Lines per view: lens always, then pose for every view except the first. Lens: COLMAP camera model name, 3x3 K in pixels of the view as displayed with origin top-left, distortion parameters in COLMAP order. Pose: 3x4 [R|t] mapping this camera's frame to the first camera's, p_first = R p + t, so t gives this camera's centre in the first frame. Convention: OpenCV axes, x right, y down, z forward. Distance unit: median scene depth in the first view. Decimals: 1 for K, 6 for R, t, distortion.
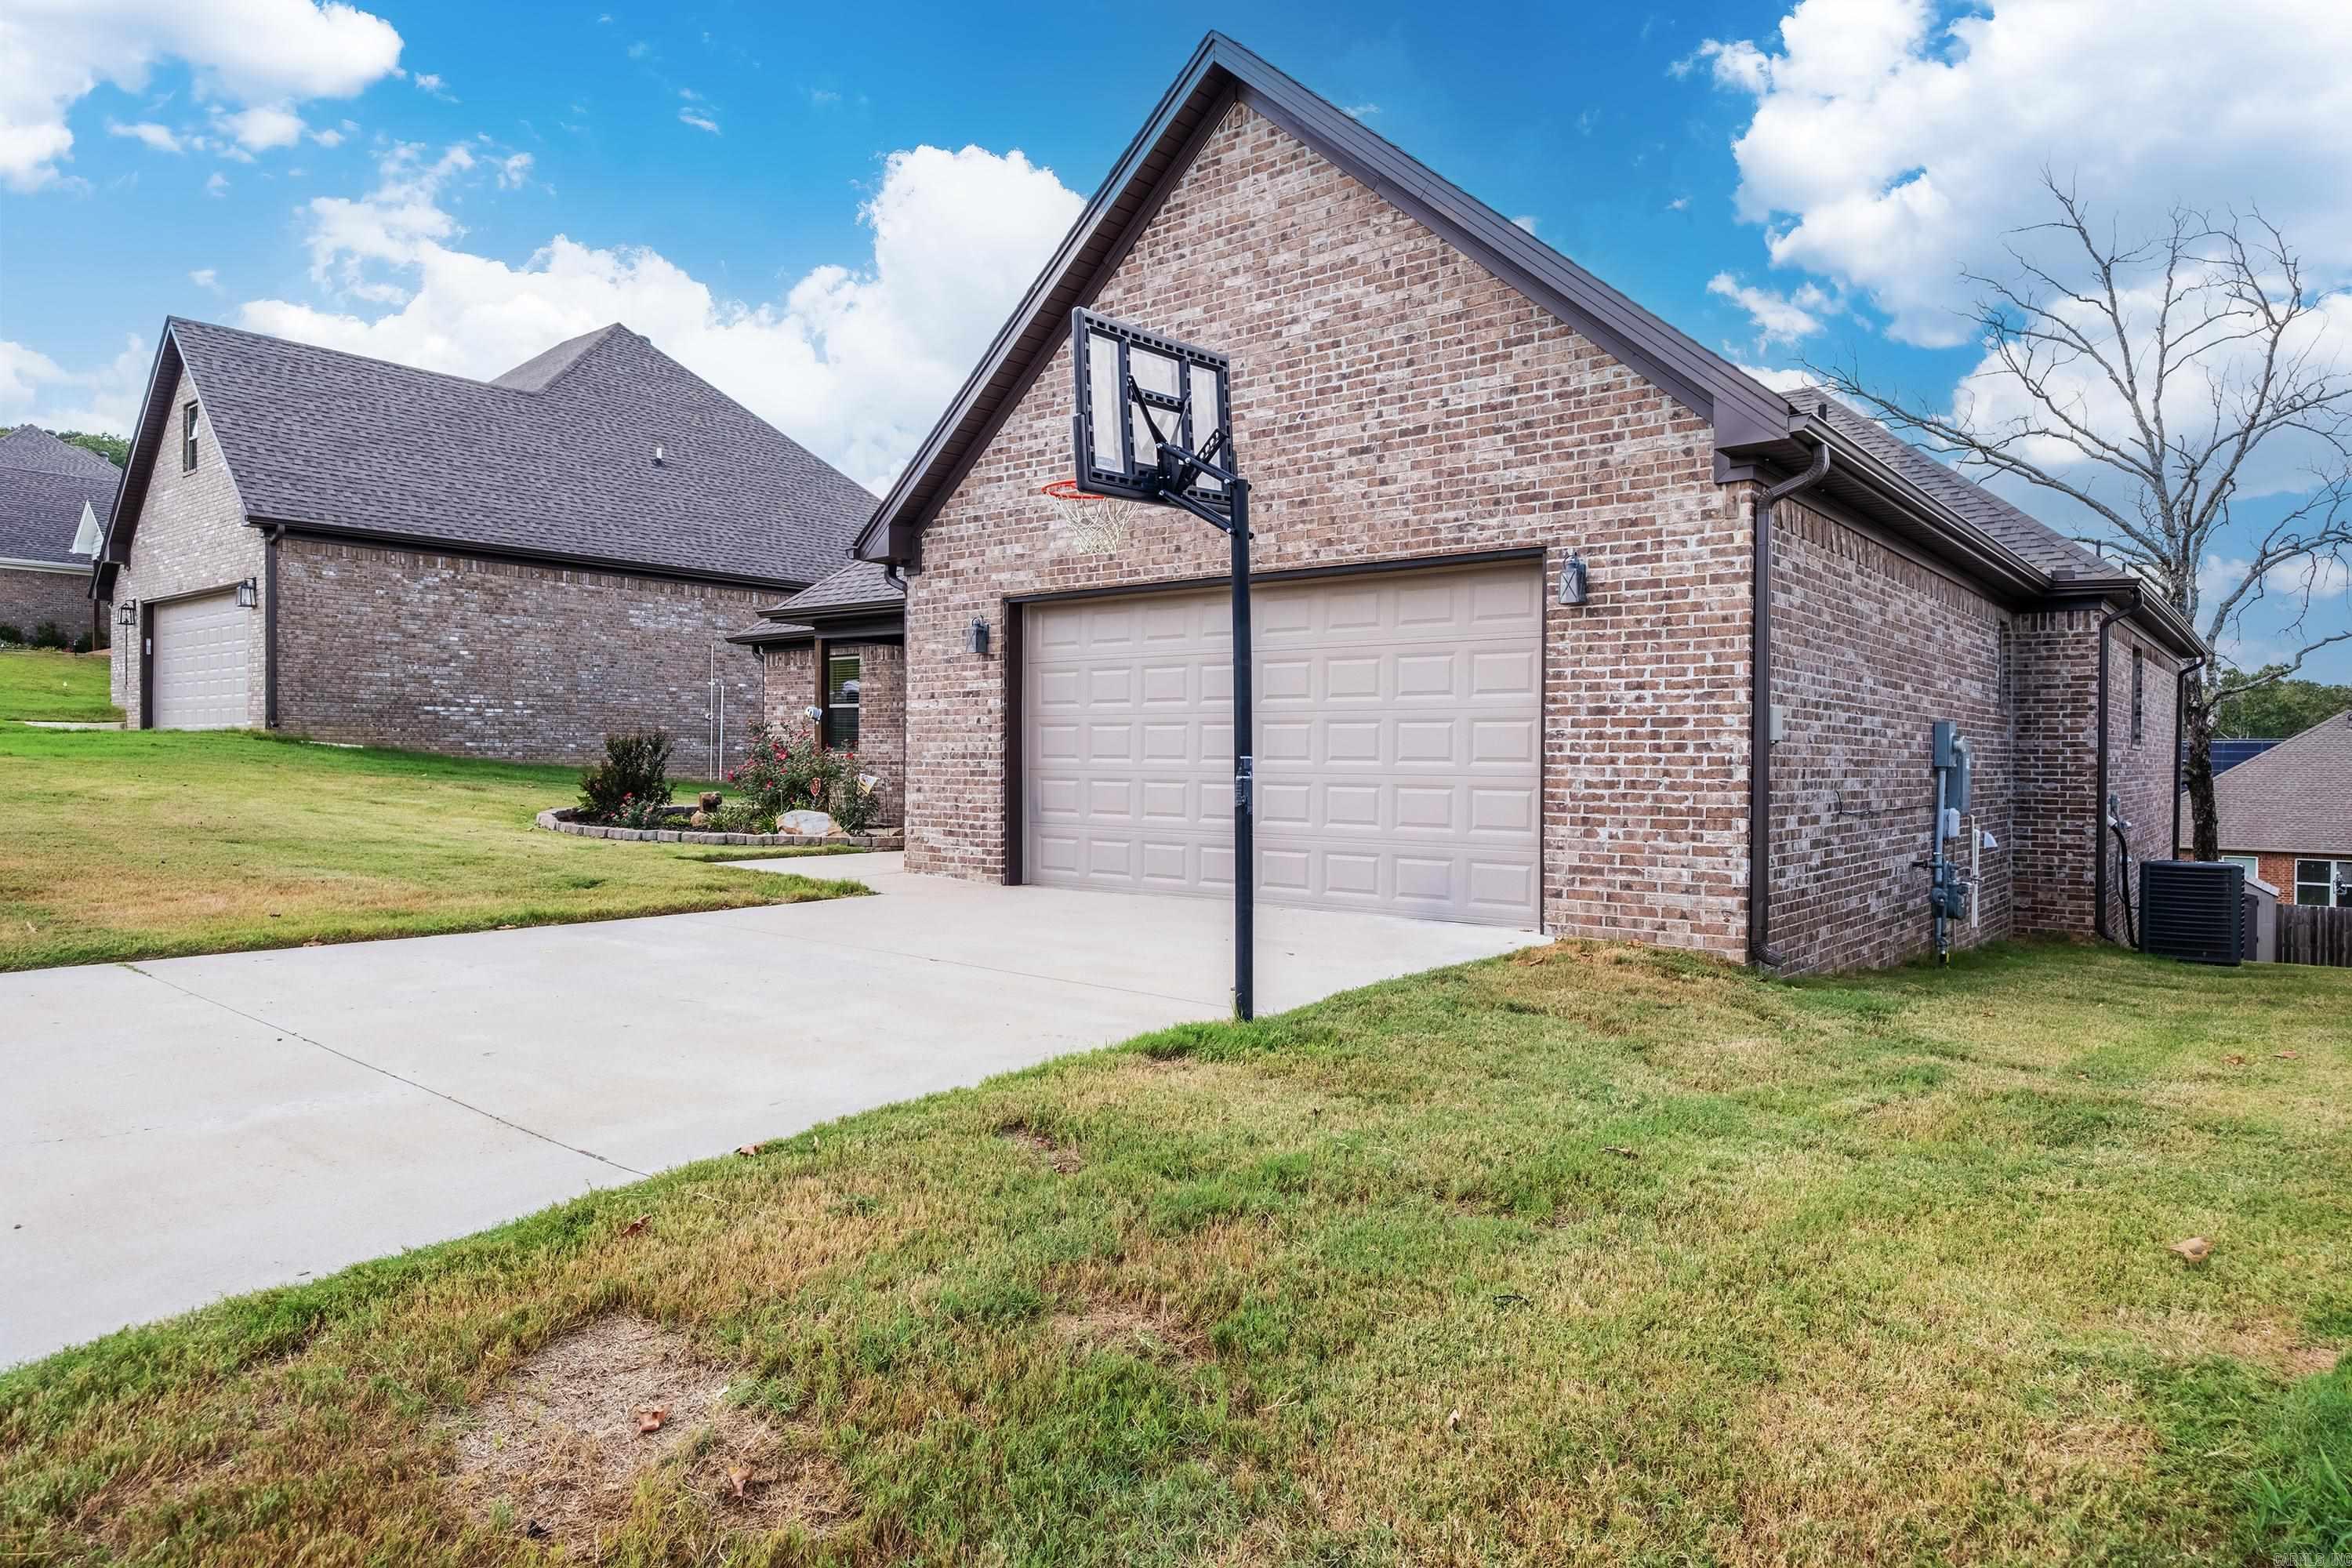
lens RADIAL K [[1408.1, 0, 1176.0], [0, 1408.1, 784.0], [0, 0, 1]] dist [-0.003672, 0.000401]
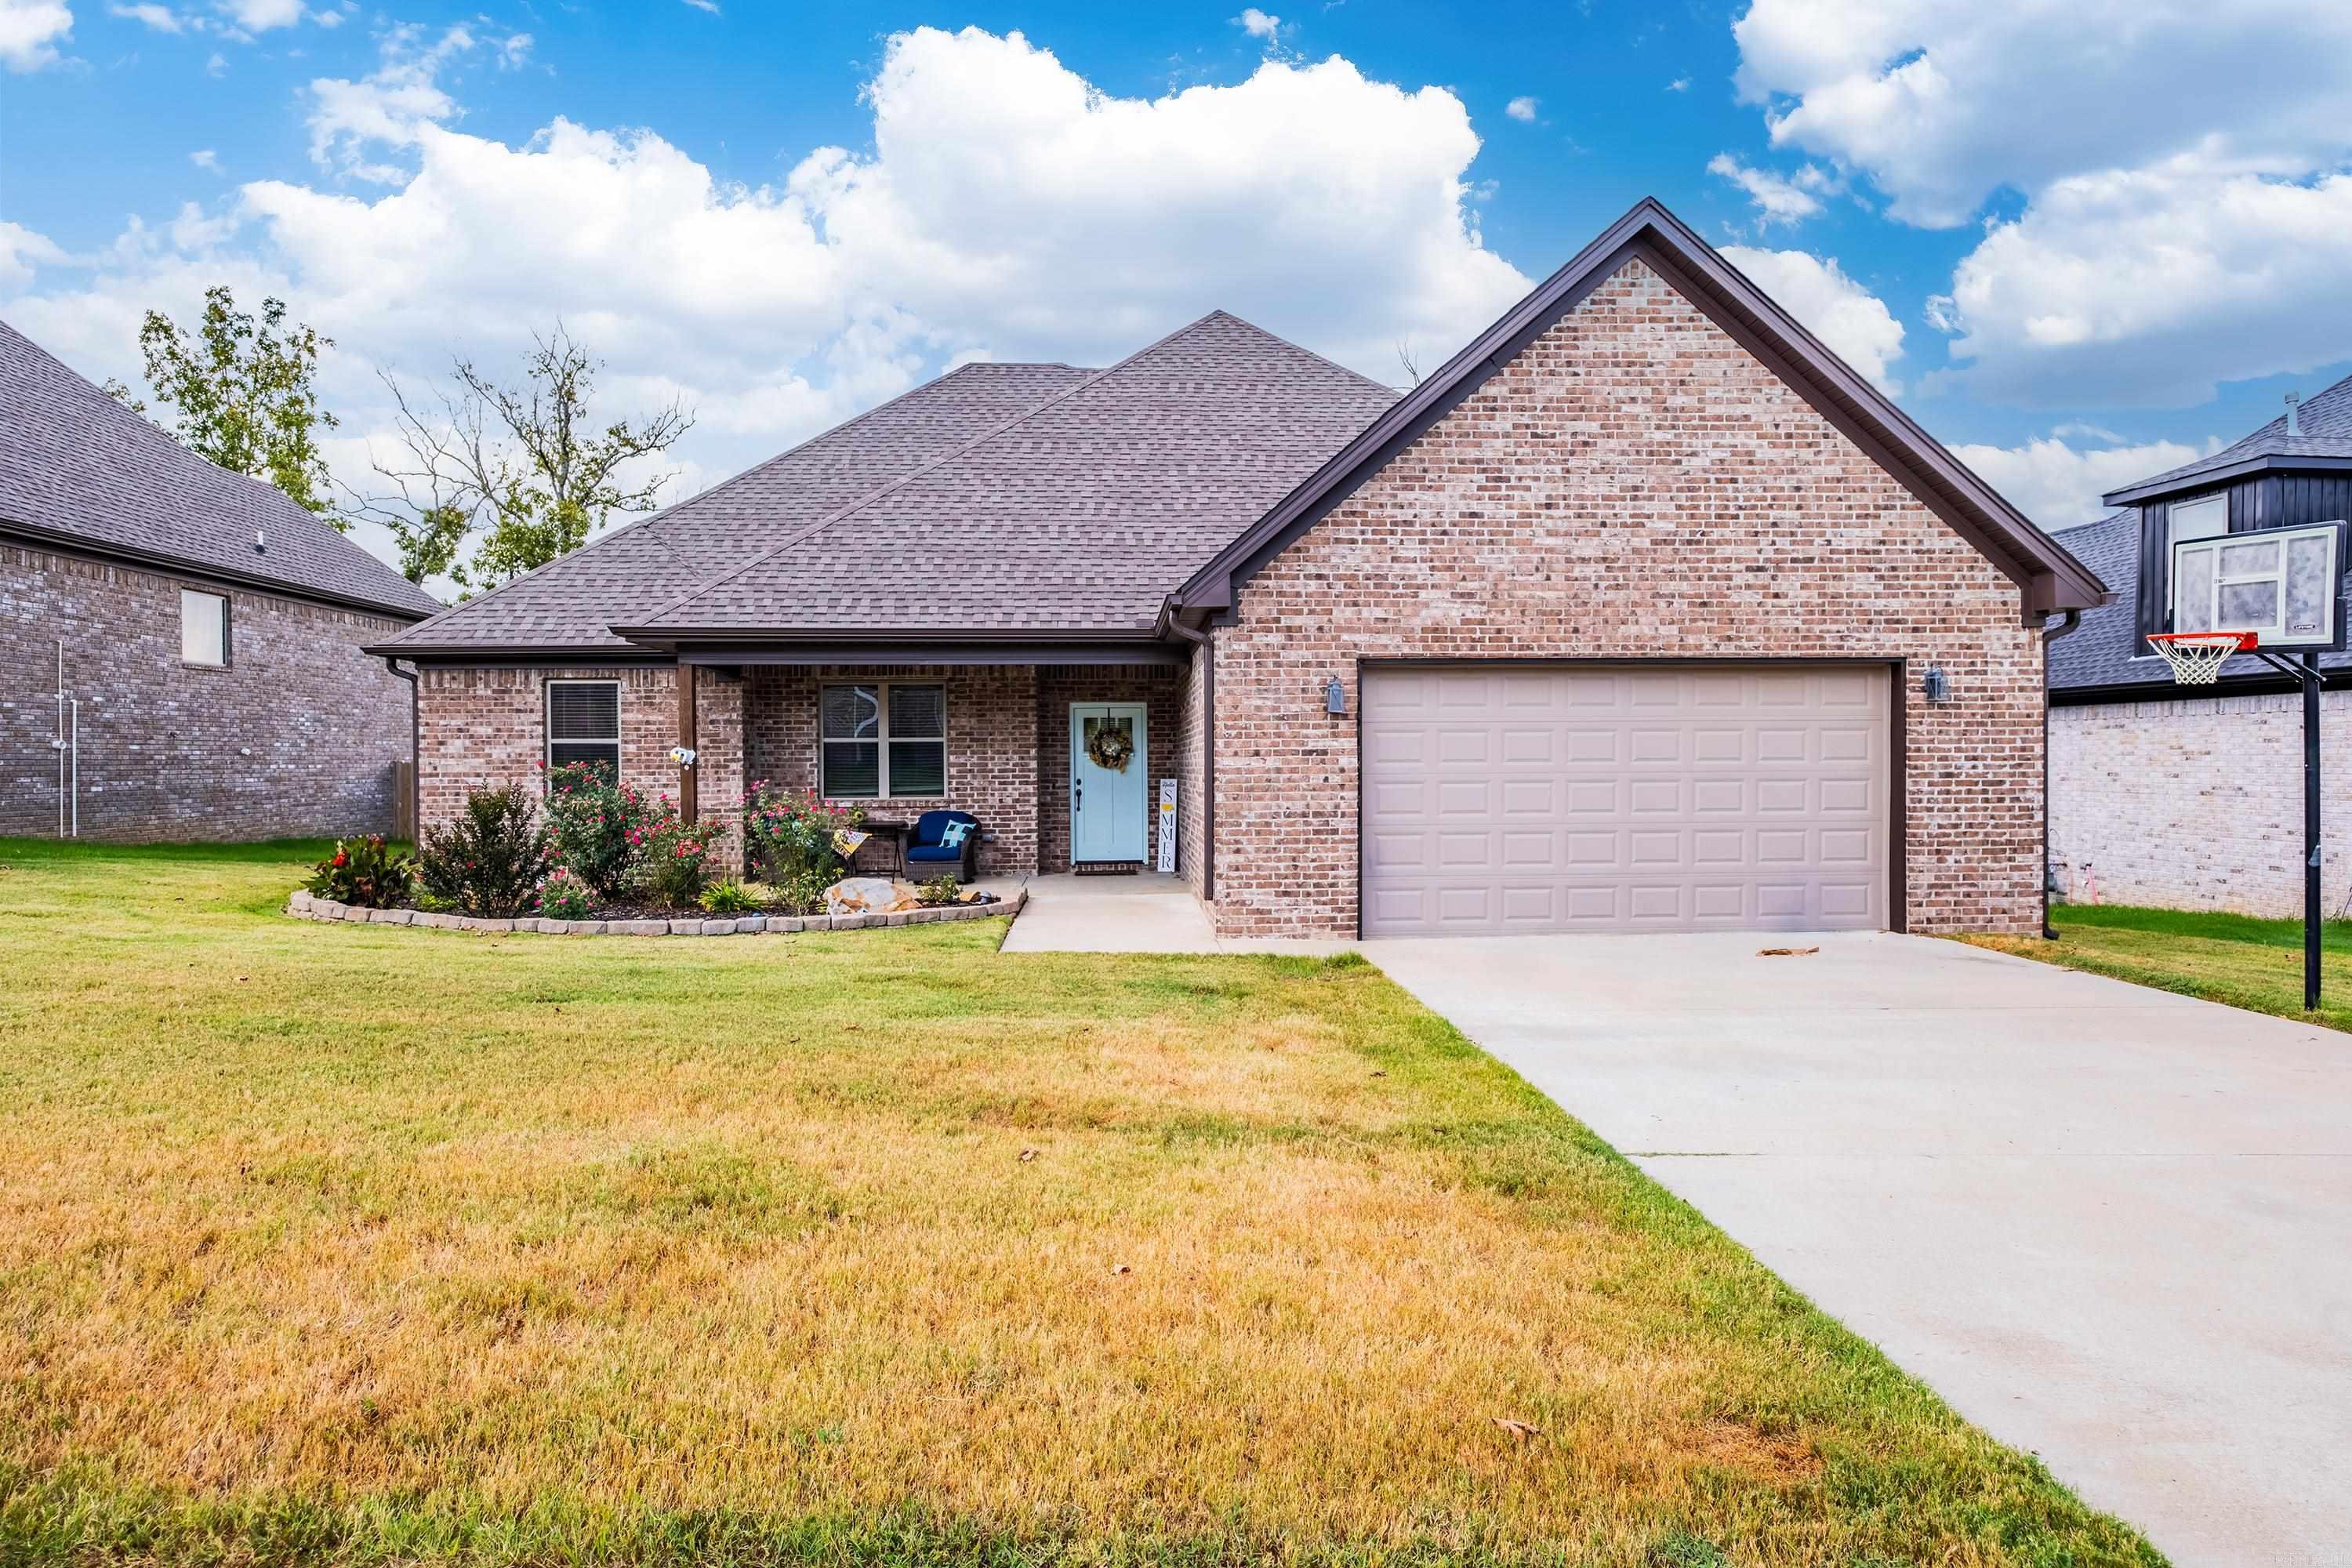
lens RADIAL K [[1322.8, 0, 1176.0], [0, 1322.8, 784.0], [0, 0, 1]] dist [-0.000253, 0.002318]
pose [[0.741227, -0.025209, 0.670781, -1.022879], [0.023862, 0.999653, 0.011201, -0.065783], [-0.670830, 0.007704, 0.741571, 0.449433]]
